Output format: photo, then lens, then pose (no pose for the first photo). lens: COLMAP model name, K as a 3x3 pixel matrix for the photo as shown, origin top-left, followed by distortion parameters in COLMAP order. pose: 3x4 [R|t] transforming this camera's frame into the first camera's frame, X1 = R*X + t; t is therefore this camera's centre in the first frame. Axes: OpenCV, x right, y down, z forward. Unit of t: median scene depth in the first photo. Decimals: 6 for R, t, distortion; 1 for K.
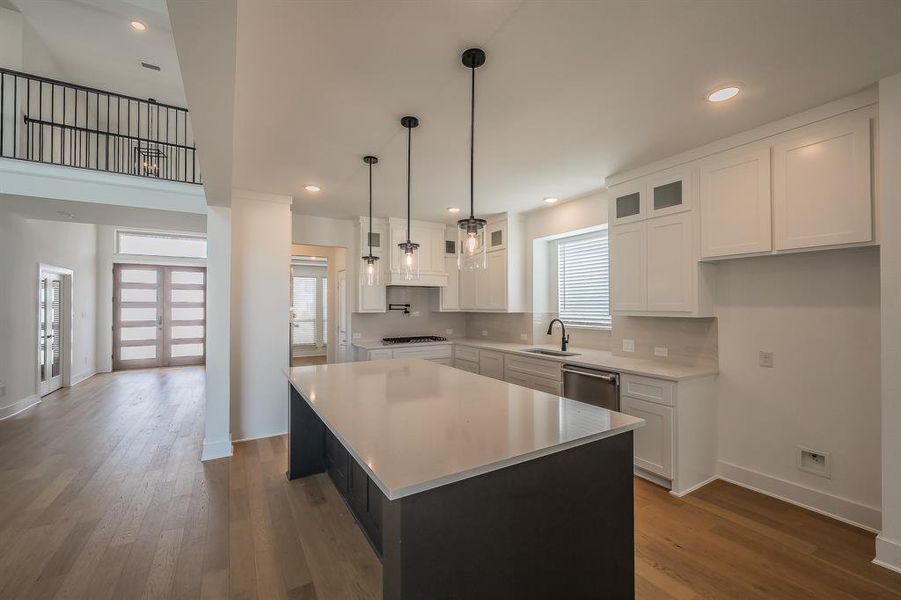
lens RADIAL K [[372.0, 0, 446.7], [0, 372.0, 300.4], [0, 0, 1]] dist [0.001692, 0.000014]
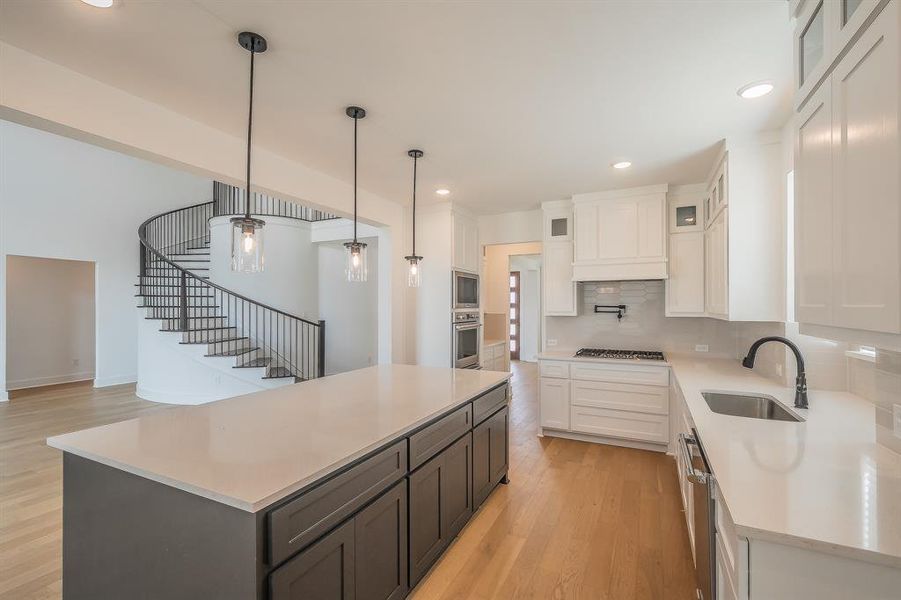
lens RADIAL K [[408.7, 0, 450.5], [0, 408.7, 300.0], [0, 0, 1]] dist [-0.000766, -0.000076]
pose [[0.552634, -0.012681, -0.833328, 0.307640], [0.014234, 0.999882, -0.005775, -0.000181], [0.833302, -0.008670, 0.552749, 0.220259]]
